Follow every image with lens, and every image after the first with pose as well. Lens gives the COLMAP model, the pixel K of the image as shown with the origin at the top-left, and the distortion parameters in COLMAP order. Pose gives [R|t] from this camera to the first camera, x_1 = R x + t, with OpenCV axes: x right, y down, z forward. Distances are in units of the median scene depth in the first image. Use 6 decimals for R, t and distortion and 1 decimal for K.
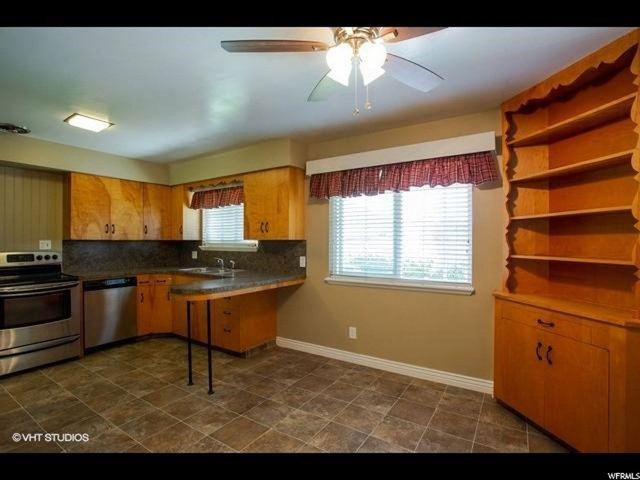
lens RADIAL K [[314.6, 0, 320.3], [0, 314.6, 241.5], [0, 0, 1]] dist [-0.048168, 0.012962]
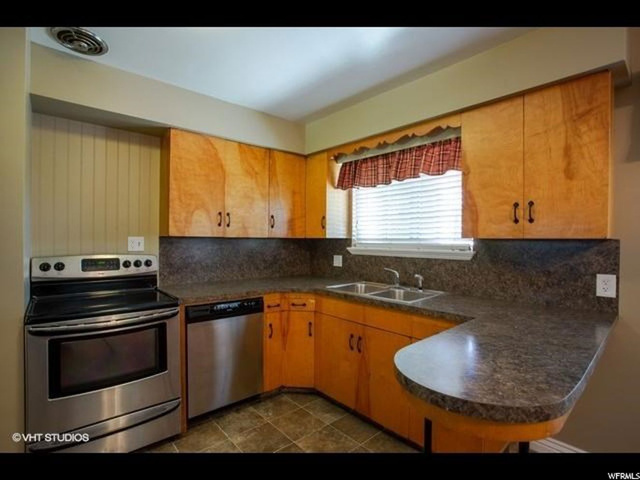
lens RADIAL K [[314.6, 0, 320.3], [0, 314.6, 241.9], [0, 0, 1]] dist [-0.048168, 0.012962]
pose [[0.966742, 0.008451, -0.255613, -0.327484], [-0.007463, 0.999960, 0.004834, 0.000327], [0.255643, -0.002766, 0.966767, 0.430022]]
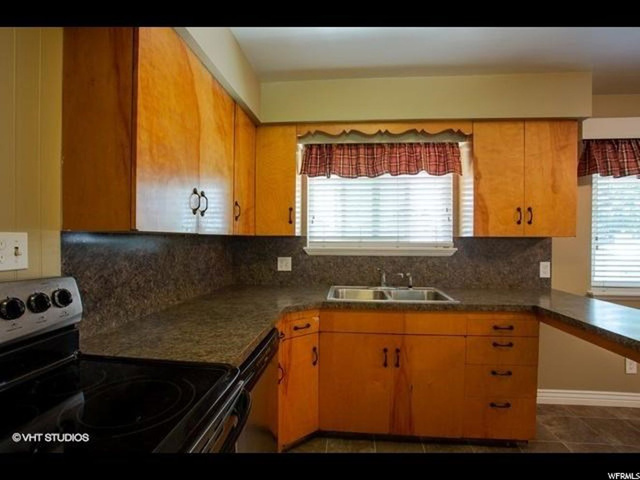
lens RADIAL K [[314.6, 0, 306.2], [0, 314.6, 241.8], [0, 0, 1]] dist [-0.048168, 0.012962]
pose [[0.881032, -0.001892, 0.473052, -0.753630], [-0.003183, 0.999946, 0.009926, 0.000147], [-0.473045, -0.010251, 0.880979, 0.627249]]
